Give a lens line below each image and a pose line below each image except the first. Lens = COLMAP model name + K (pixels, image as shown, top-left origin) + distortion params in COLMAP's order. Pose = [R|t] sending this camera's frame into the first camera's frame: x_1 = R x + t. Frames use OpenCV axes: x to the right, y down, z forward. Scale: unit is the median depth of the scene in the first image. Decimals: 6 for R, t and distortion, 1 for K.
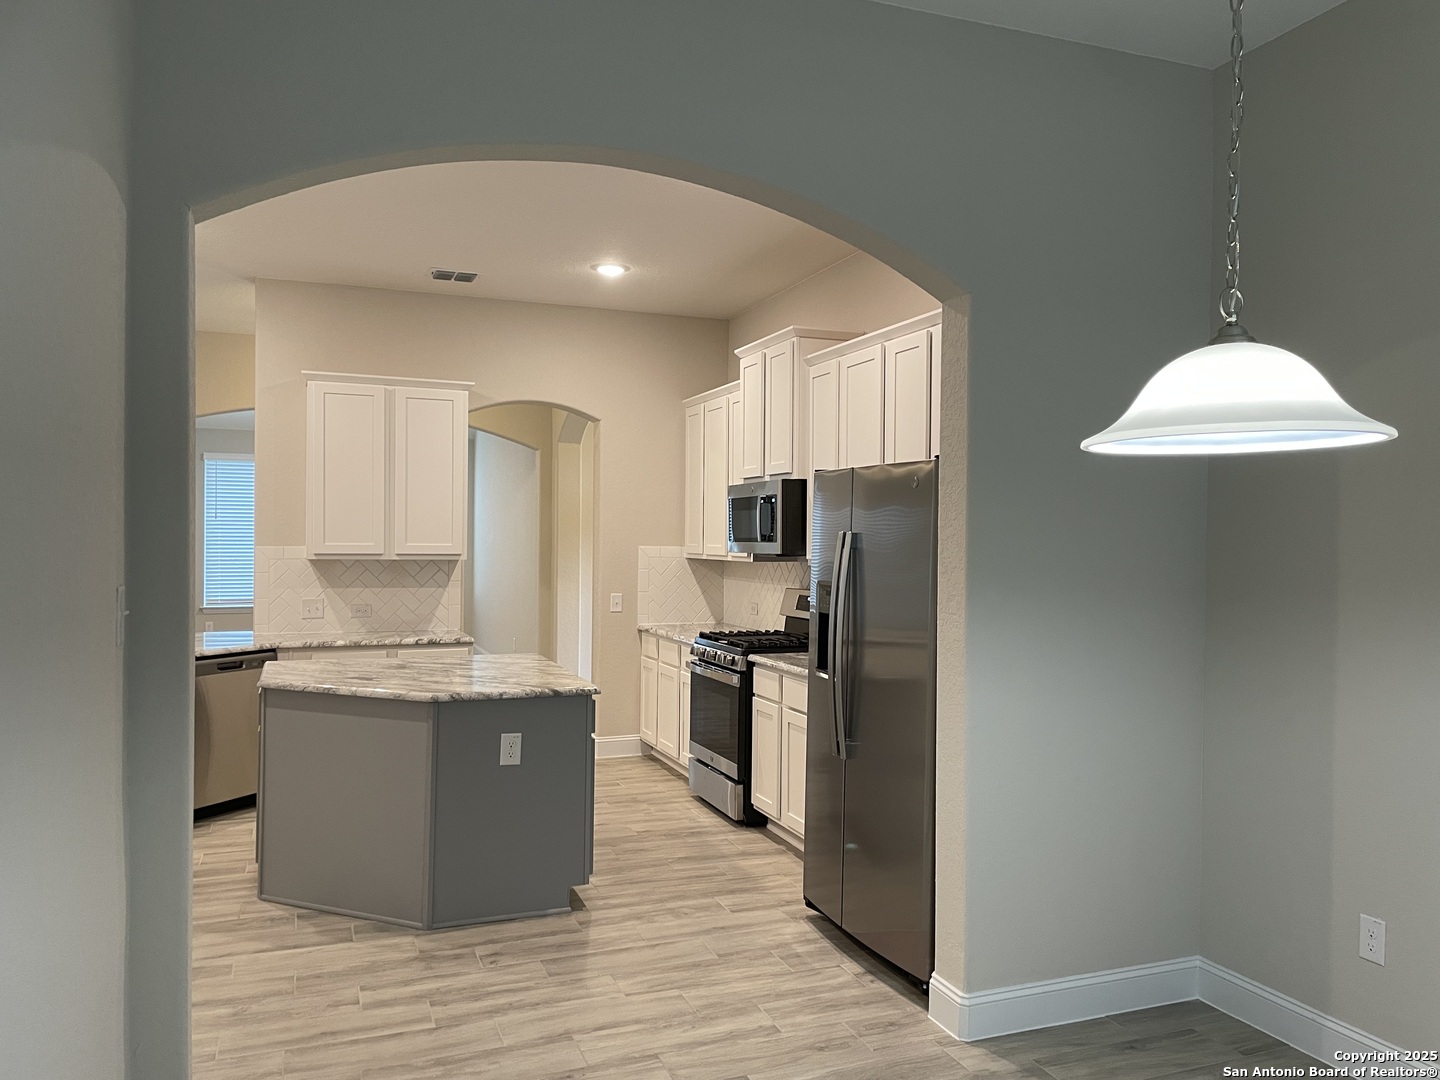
lens RADIAL K [[1085.9, 0, 734.7], [0, 1085.9, 548.8], [0, 0, 1]] dist [0.094459, -0.116231]
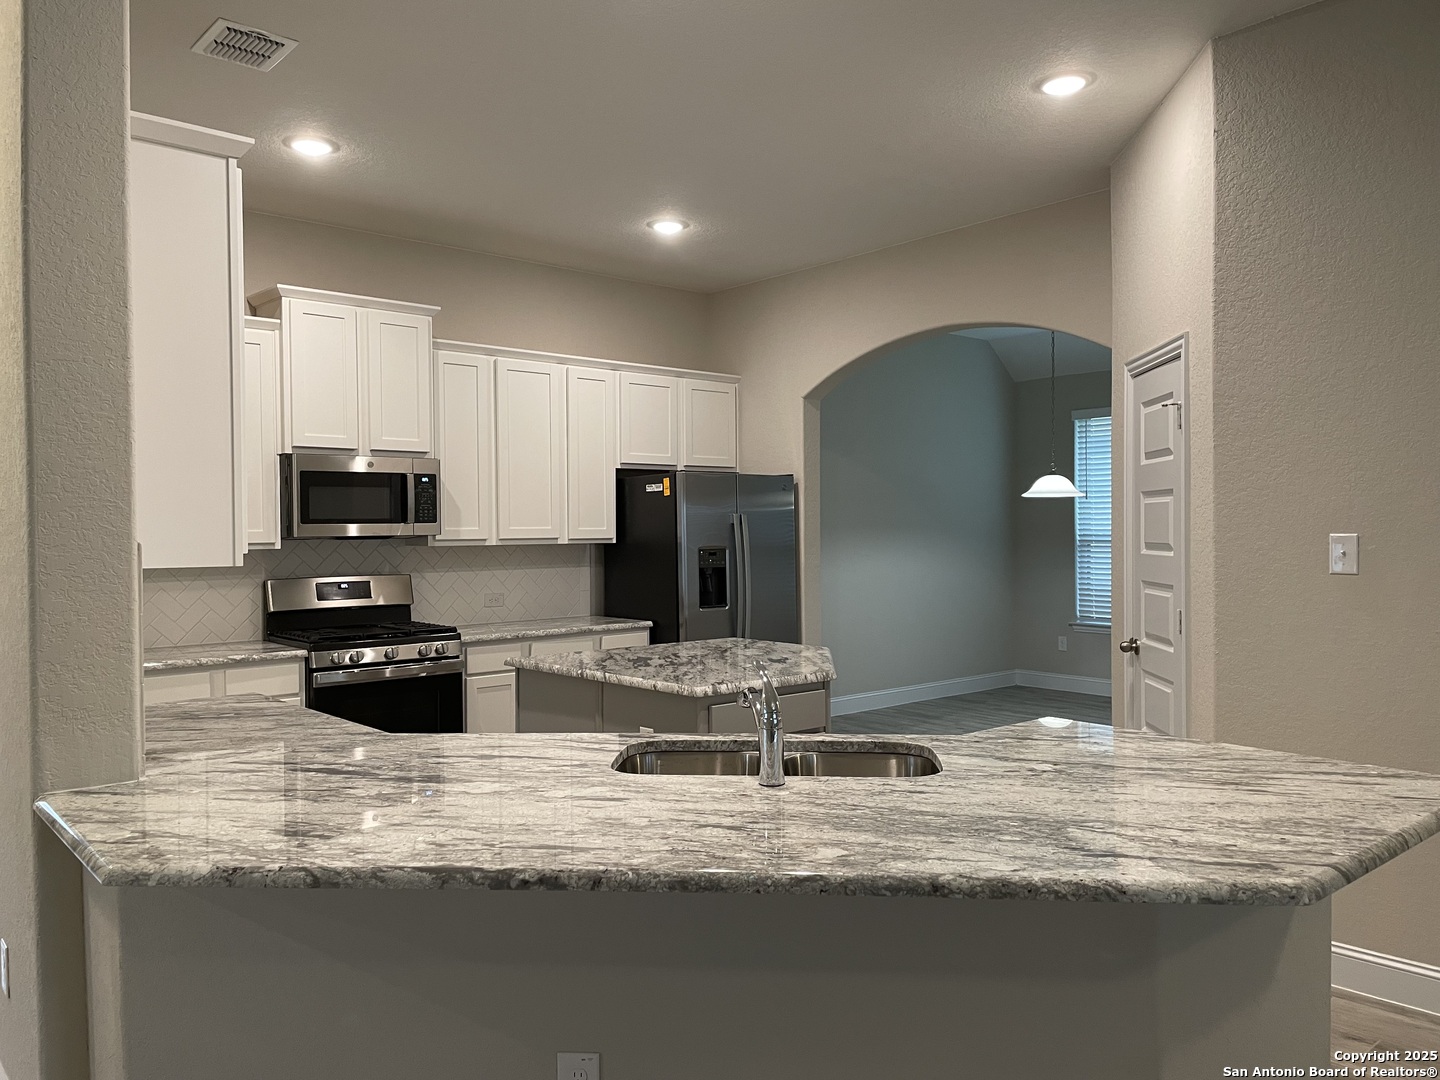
lens RADIAL K [[1085.9, 0, 719.1], [0, 1085.9, 546.4], [0, 0, 1]] dist [0.094459, -0.116231]
pose [[-0.331533, -0.022536, 0.943174, -1.008286], [0.013668, 0.999495, 0.028686, -0.010267], [-0.943345, 0.022401, -0.331058, 1.118489]]
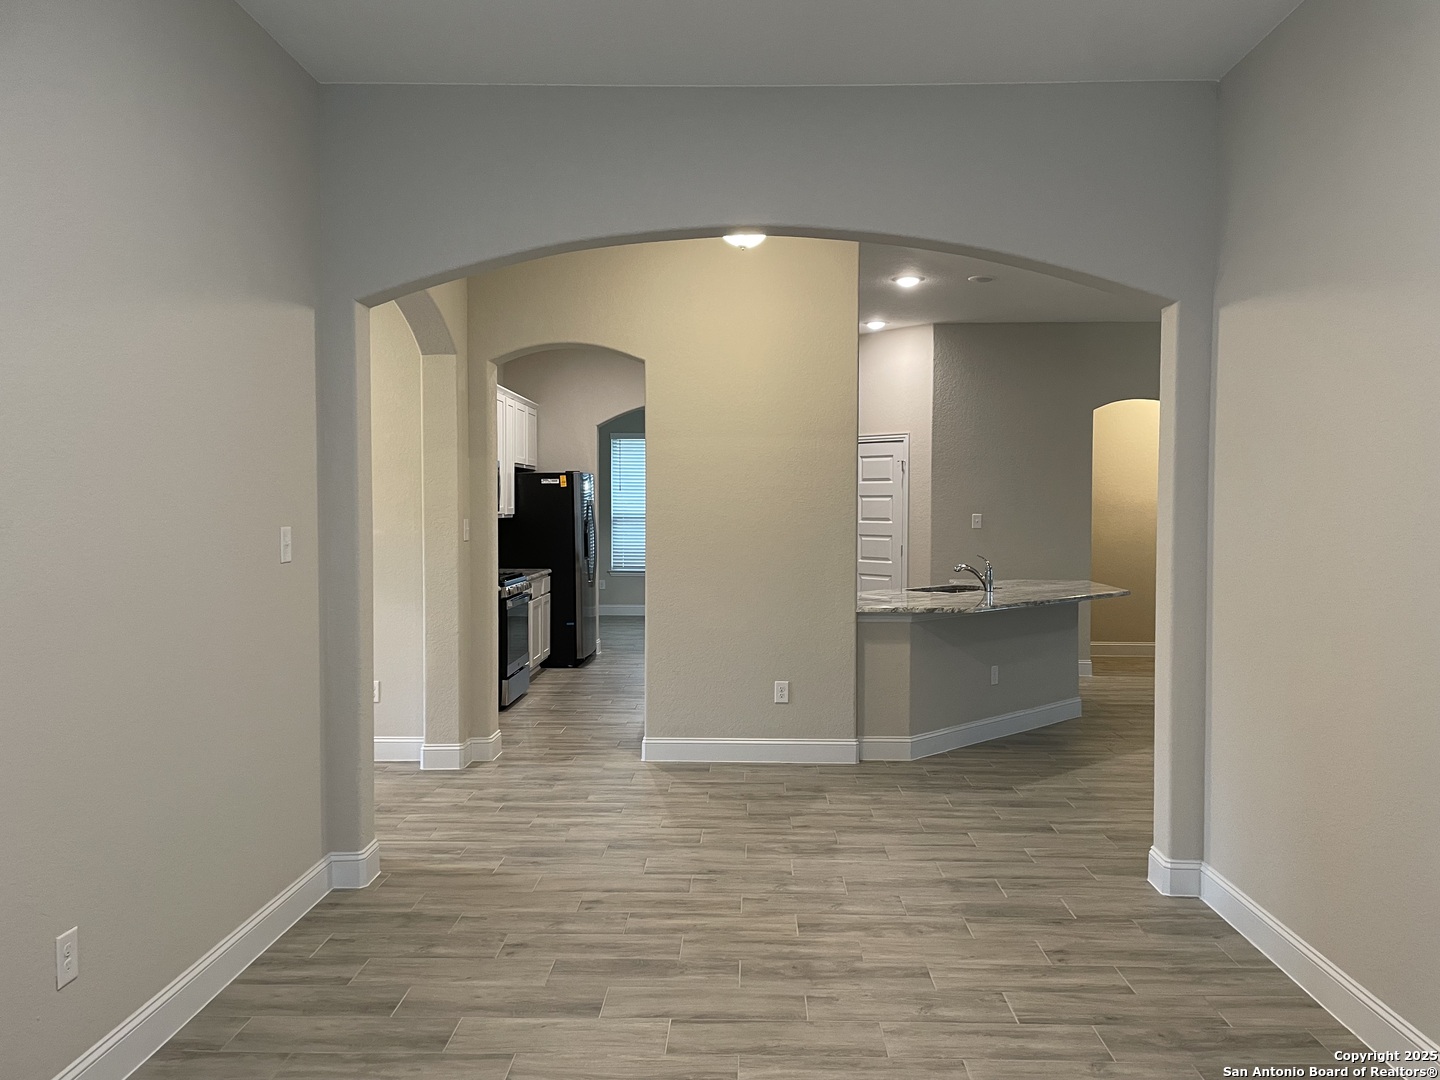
lens RADIAL K [[1085.9, 0, 719.2], [0, 1085.9, 542.9], [0, 0, 1]] dist [0.094459, -0.116231]
pose [[-0.920183, -0.027812, 0.390499, -0.842764], [-0.010470, 0.998865, 0.046468, -0.025227], [-0.391348, 0.038670, -0.919430, 2.322266]]
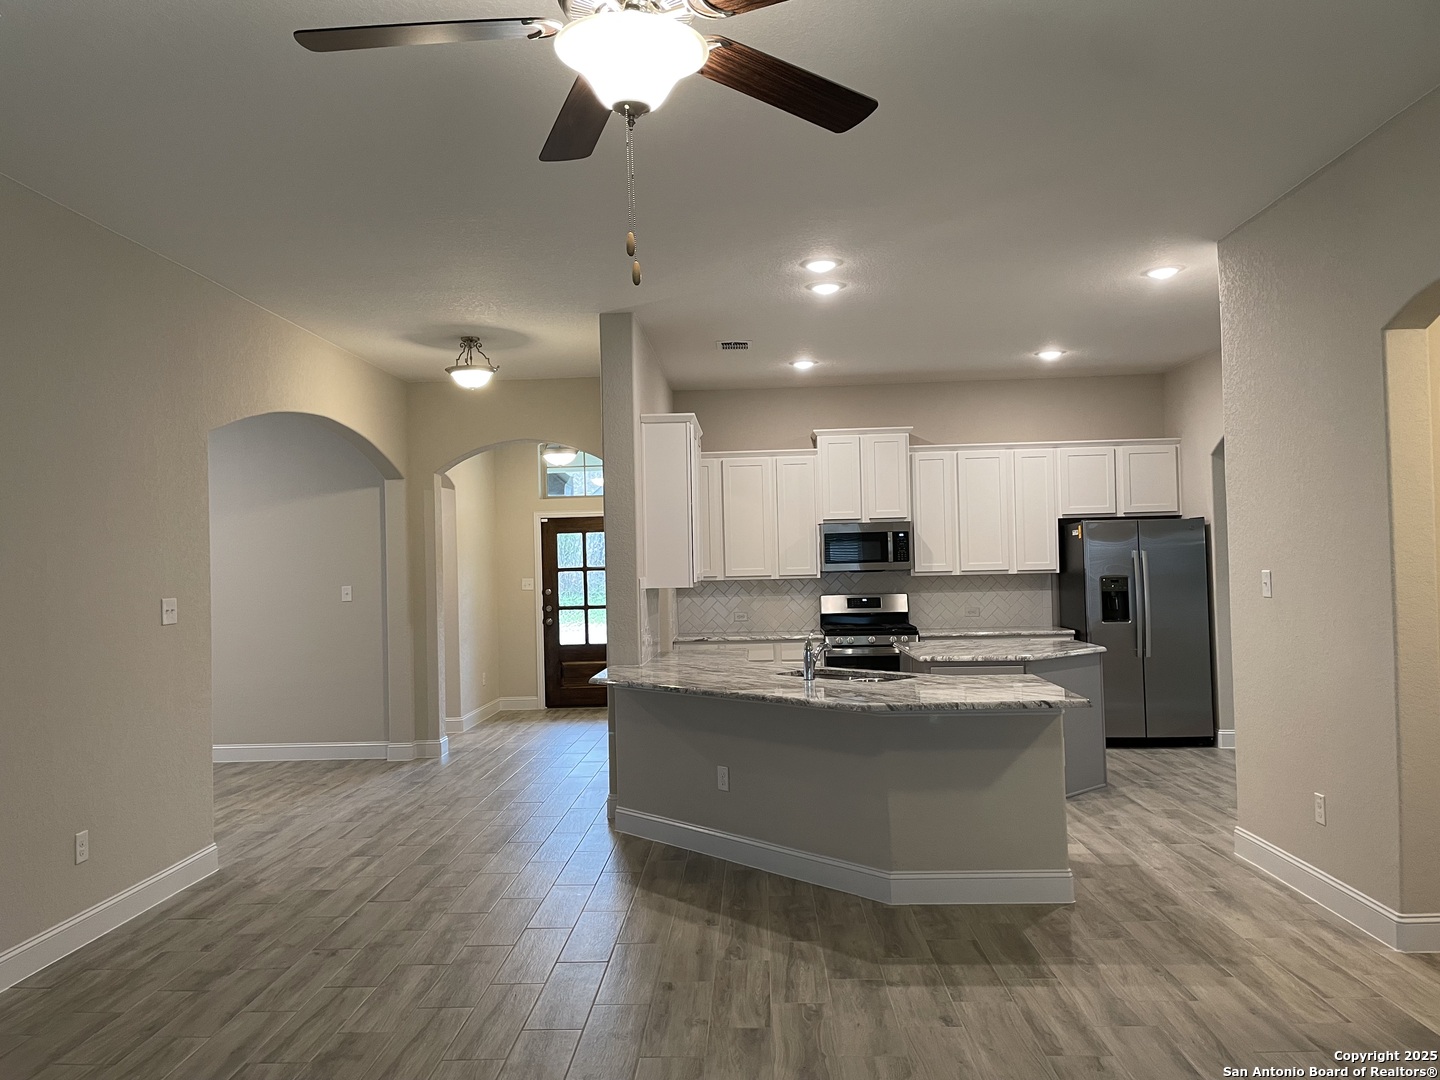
lens RADIAL K [[1085.9, 0, 710.0], [0, 1085.9, 538.3], [0, 0, 1]] dist [0.094459, -0.116231]
pose [[0.407056, 0.003674, 0.913396, -1.564403], [0.035873, 0.999156, -0.020005, -0.019205], [-0.912698, 0.040909, 0.406581, 0.639157]]
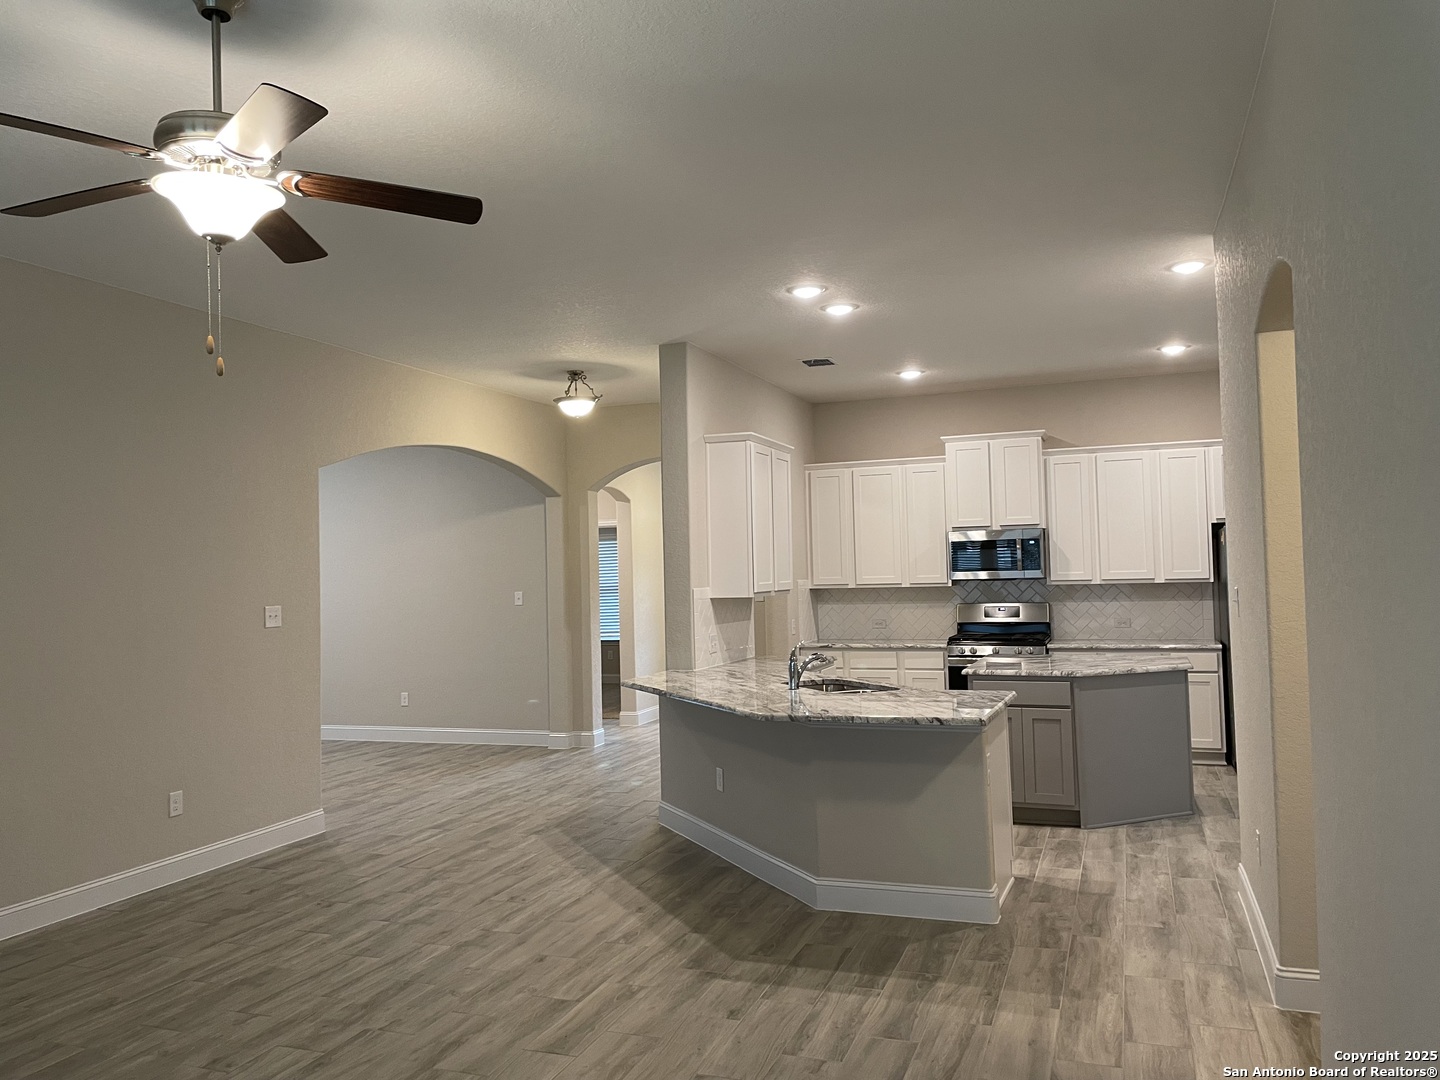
lens RADIAL K [[1085.9, 0, 724.2], [0, 1085.9, 527.1], [0, 0, 1]] dist [0.094459, -0.116231]
pose [[0.665225, 0.004807, 0.746628, -1.438178], [0.038293, 0.998444, -0.040546, -0.021373], [-0.745661, 0.055563, 0.664005, 0.320178]]
